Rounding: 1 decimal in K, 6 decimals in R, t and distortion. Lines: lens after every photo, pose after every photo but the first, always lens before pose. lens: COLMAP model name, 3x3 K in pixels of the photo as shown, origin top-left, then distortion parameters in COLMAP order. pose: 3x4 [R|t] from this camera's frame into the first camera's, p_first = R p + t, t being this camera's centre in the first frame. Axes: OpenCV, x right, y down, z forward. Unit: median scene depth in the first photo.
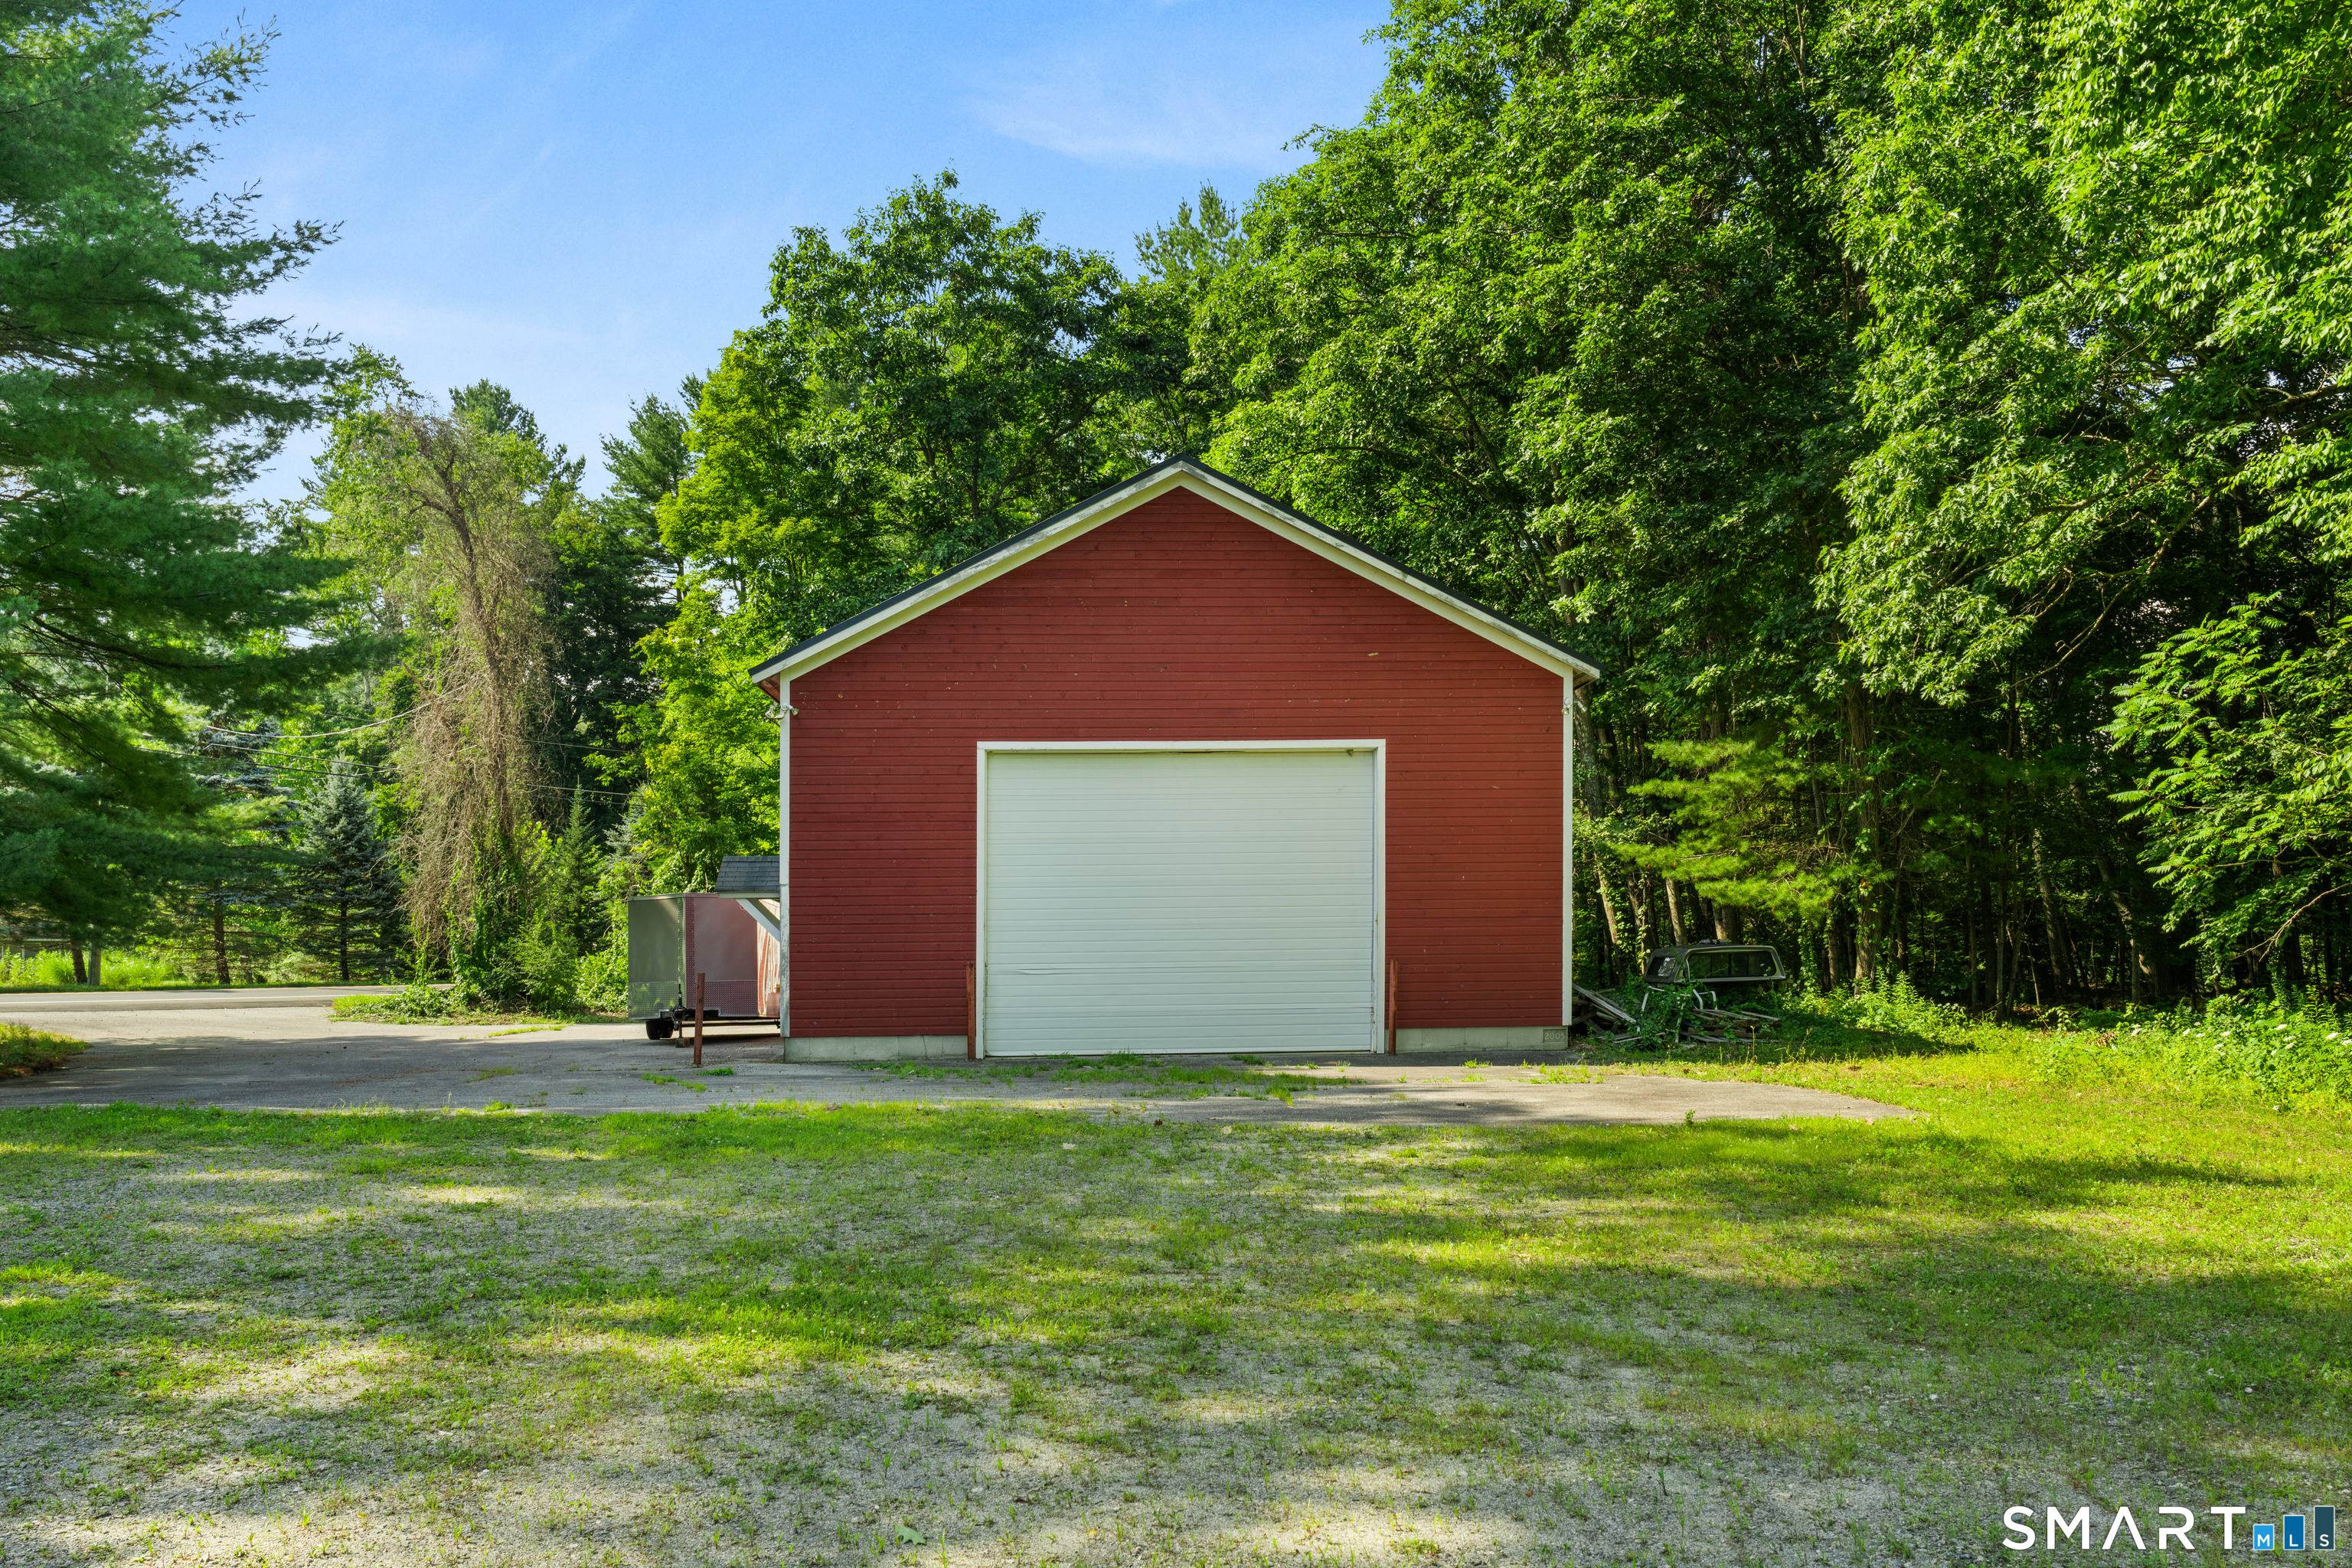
lens RADIAL K [[1990.7, 0, 1168.2], [0, 1990.7, 795.9], [0, 0, 1]] dist [-0.071823, -0.019506]
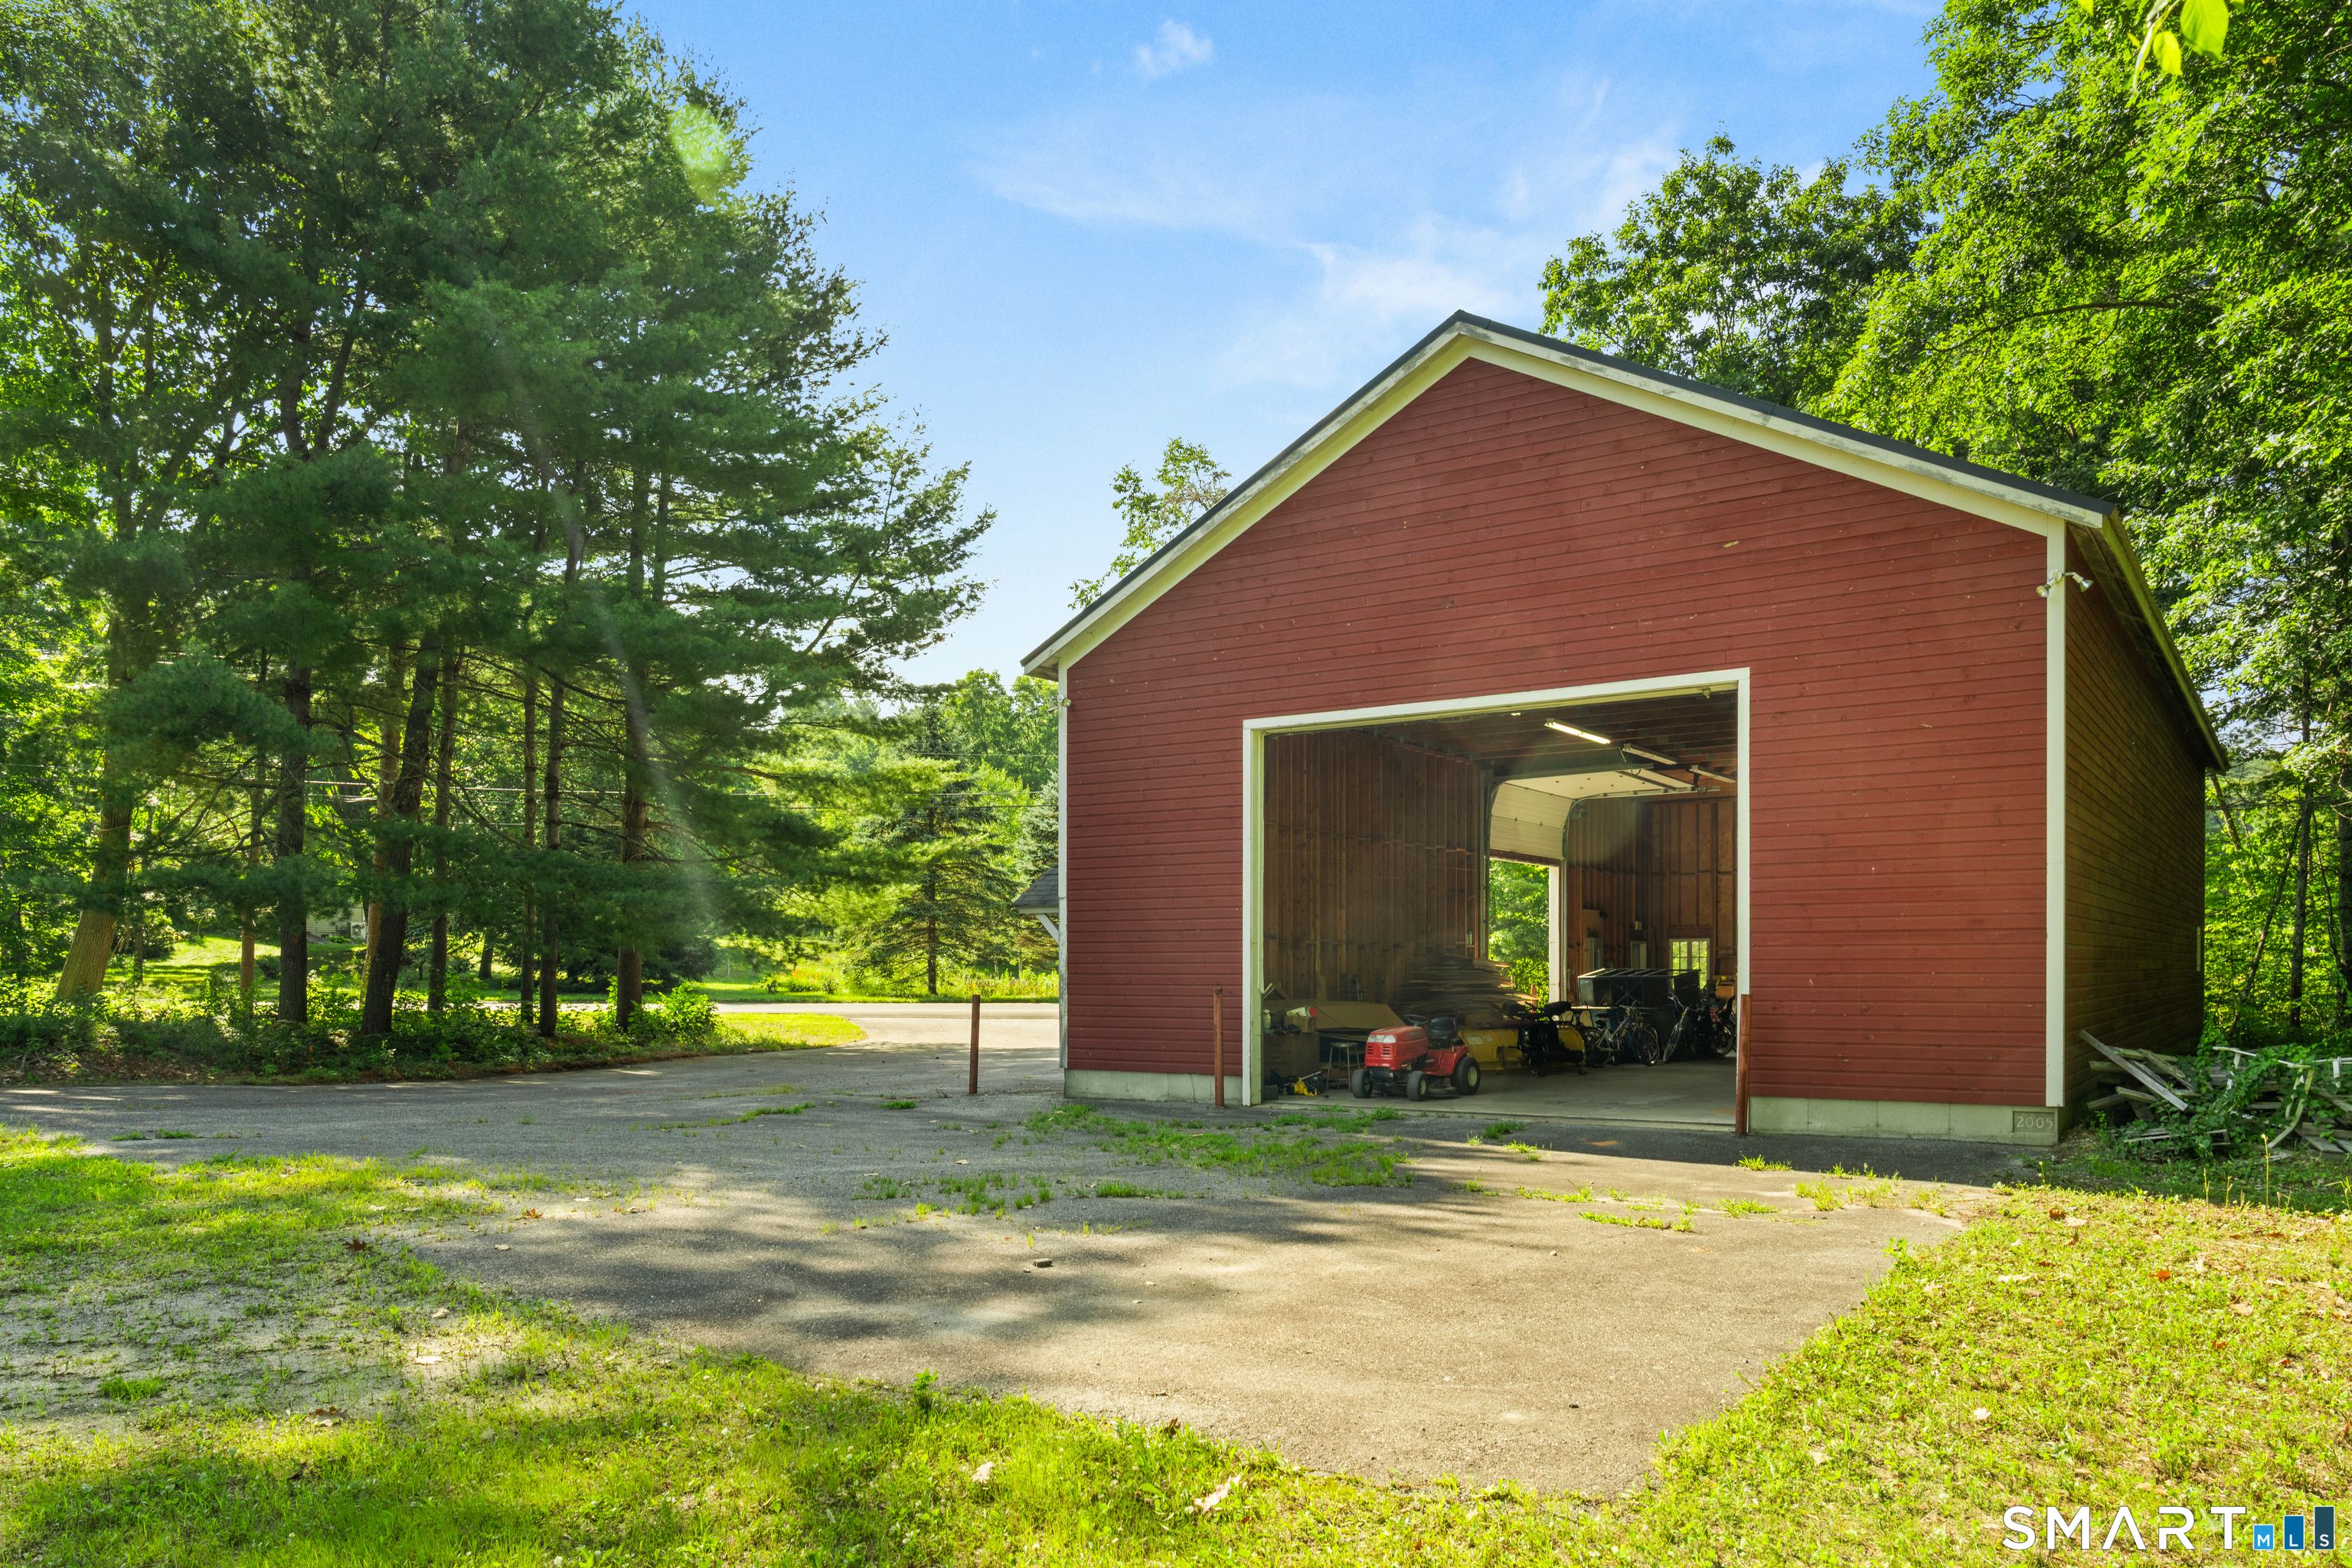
lens RADIAL K [[1651.4, 0, 1186.7], [0, 1651.4, 900.1], [0, 0, 1]] dist [0.000608, 0.004464]
pose [[0.798332, -0.016380, -0.601995, 0.294077], [0.035680, 0.999161, 0.020129, 0.032330], [0.601159, -0.037549, 0.798246, 0.435370]]
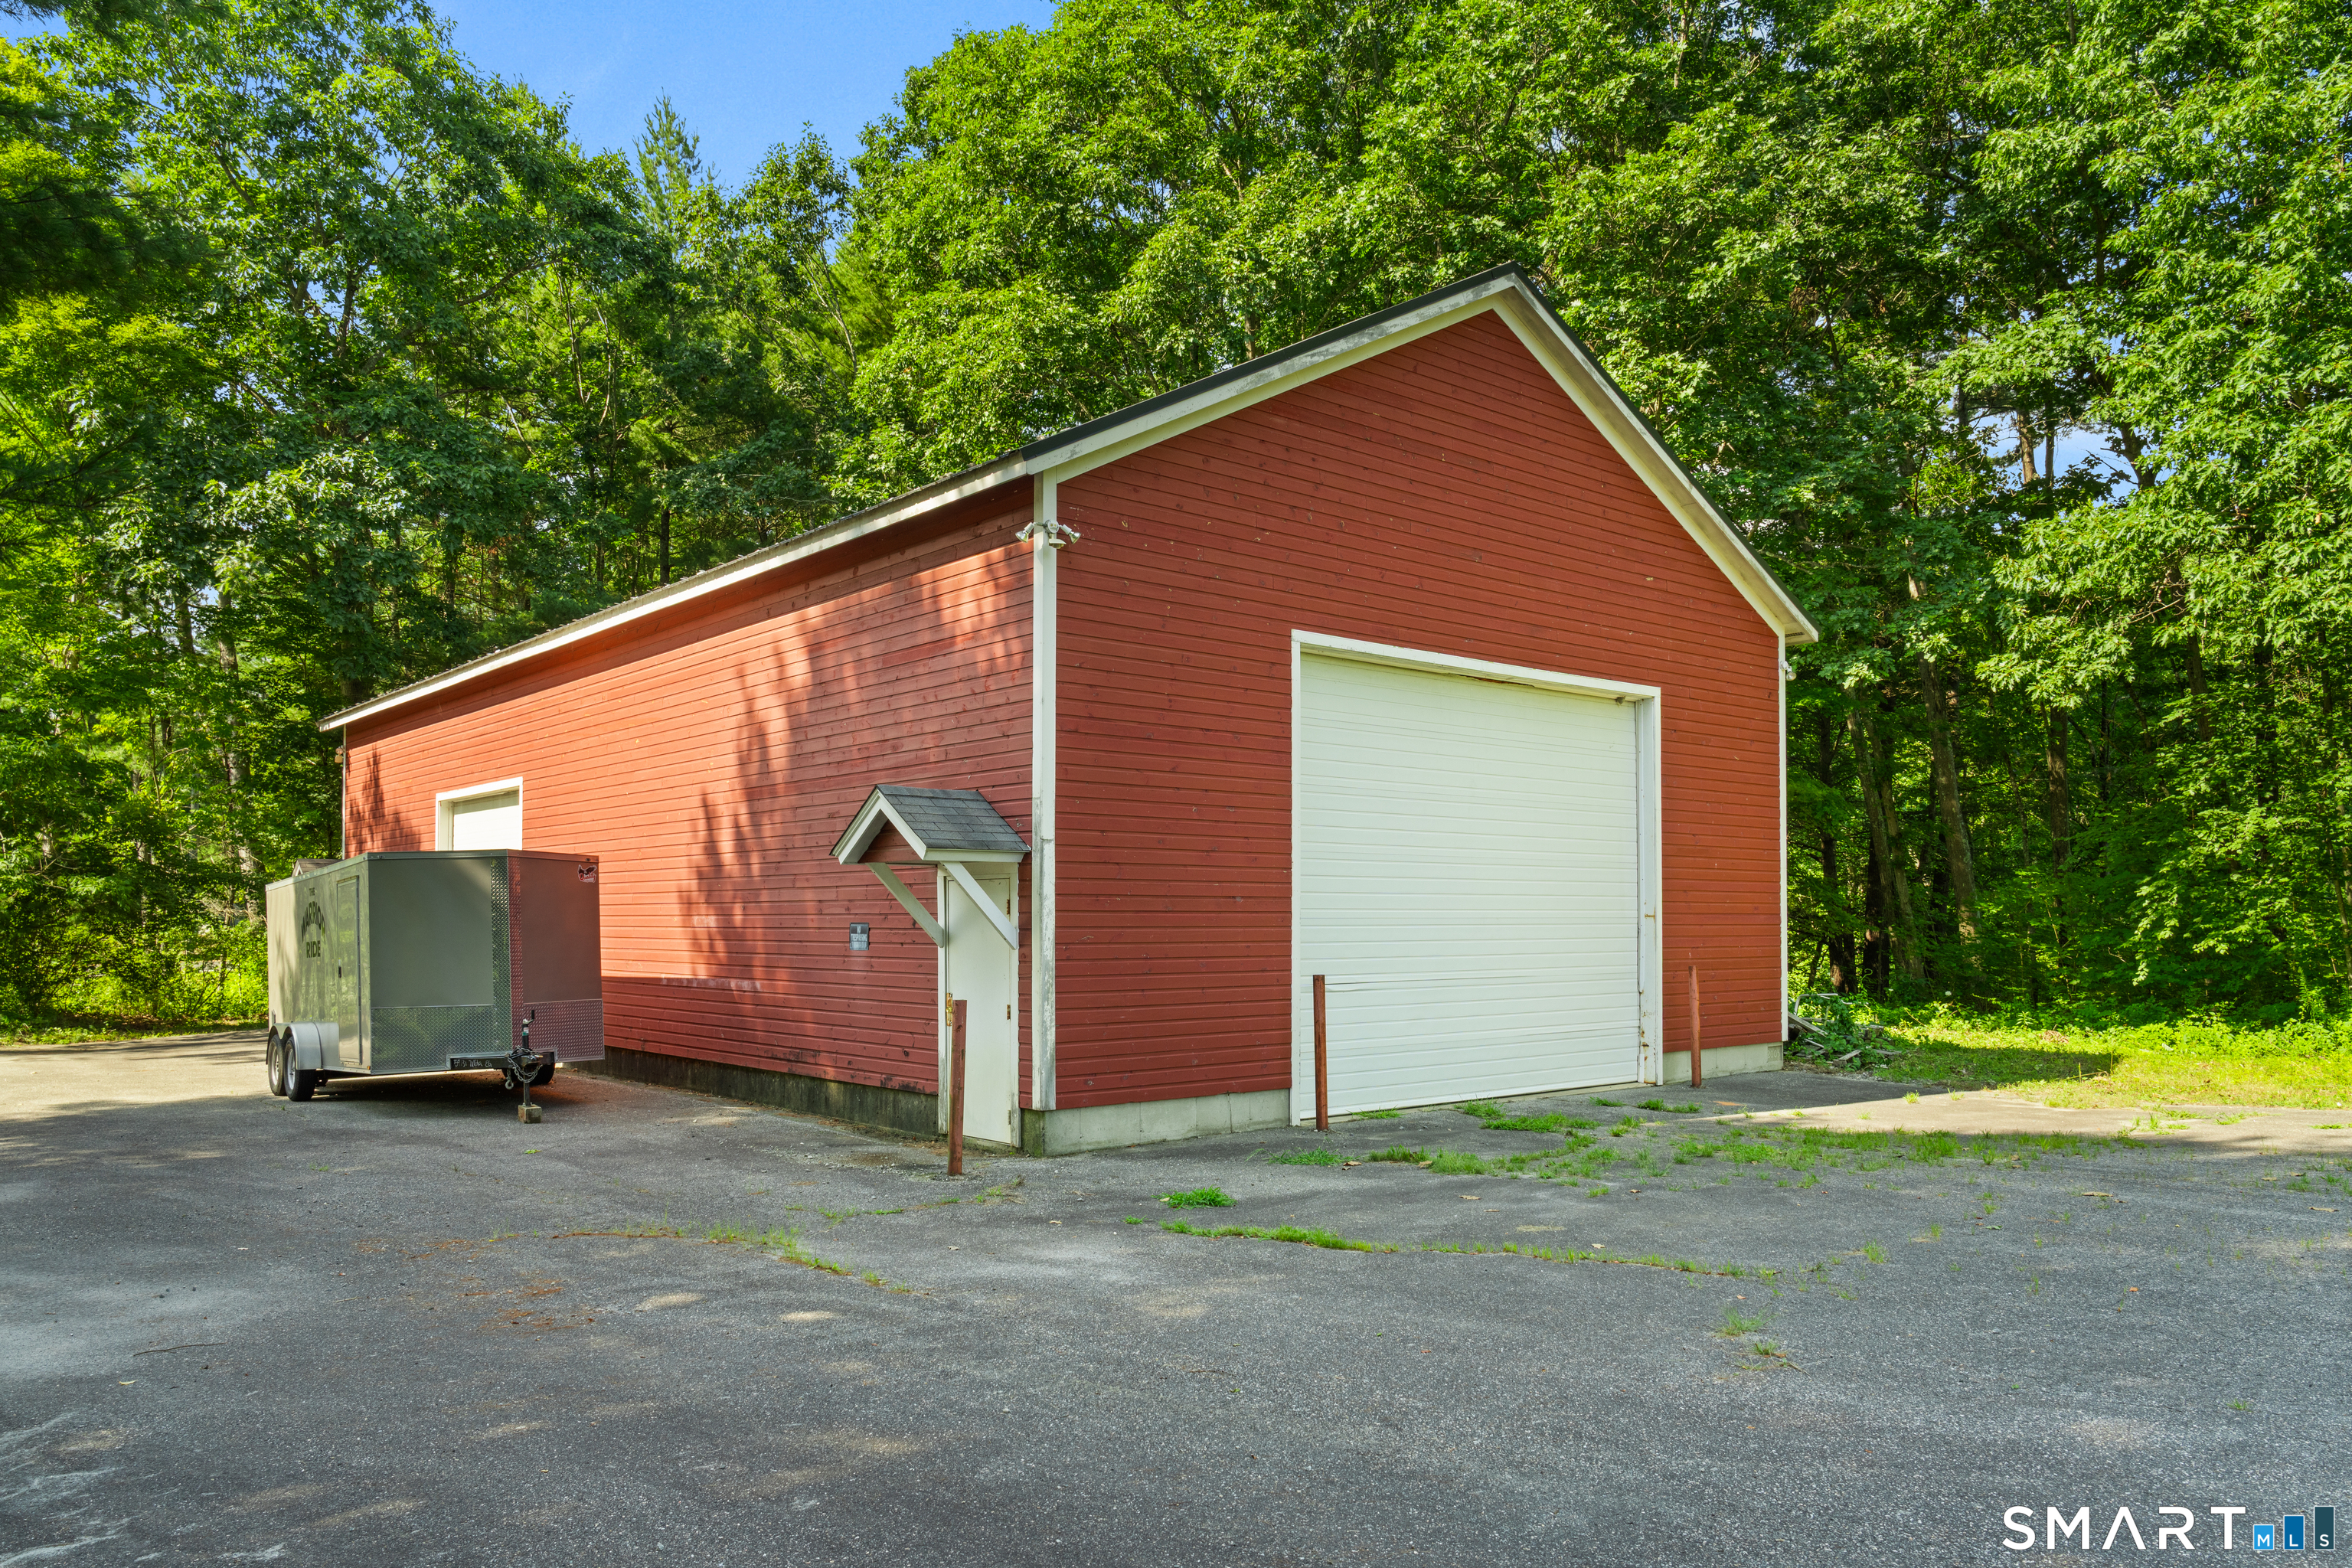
lens RADIAL K [[1651.4, 0, 1178.5], [0, 1651.4, 837.5], [0, 0, 1]] dist [0.000608, 0.004464]
pose [[0.784552, 0.040242, 0.618756, -0.448520], [-0.041053, 0.999073, -0.012923, 0.047875], [-0.618703, -0.015263, 0.785477, 0.601470]]
